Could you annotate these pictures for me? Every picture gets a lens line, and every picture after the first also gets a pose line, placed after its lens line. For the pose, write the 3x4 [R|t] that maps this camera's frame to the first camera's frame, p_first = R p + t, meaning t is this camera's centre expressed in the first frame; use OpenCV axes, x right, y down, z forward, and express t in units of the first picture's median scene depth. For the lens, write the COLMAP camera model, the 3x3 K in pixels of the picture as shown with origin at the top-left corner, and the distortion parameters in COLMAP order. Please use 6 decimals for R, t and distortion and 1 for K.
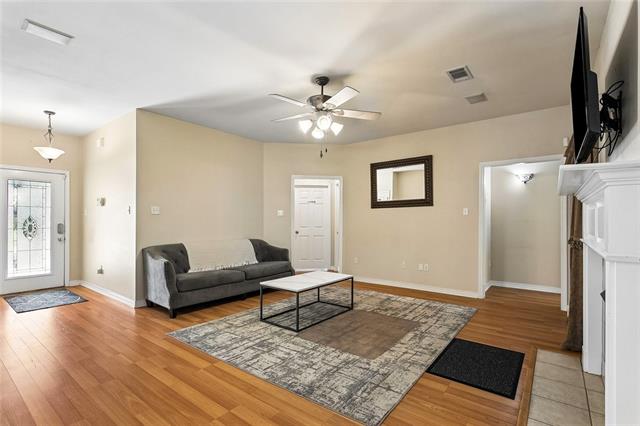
lens RADIAL K [[307.5, 0, 320.6], [0, 307.5, 217.3], [0, 0, 1]] dist [0.003499, 0.001788]
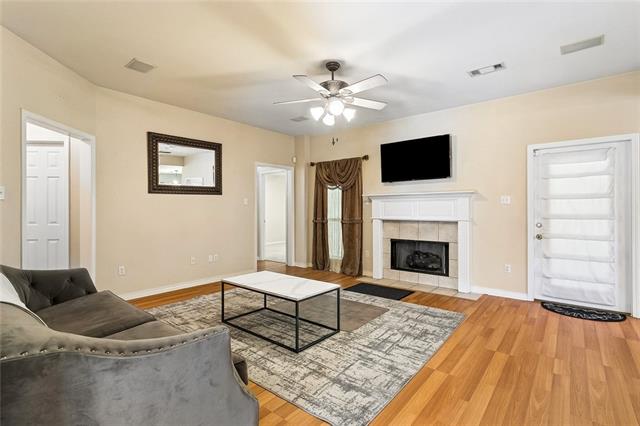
lens RADIAL K [[307.5, 0, 316.9], [0, 307.5, 208.2], [0, 0, 1]] dist [0.003499, 0.001788]
pose [[0.033931, 0.000283, 0.999424, -0.999469], [-0.007321, 0.999973, -0.000035, 0.007061], [-0.999397, -0.007316, 0.033932, 1.044149]]
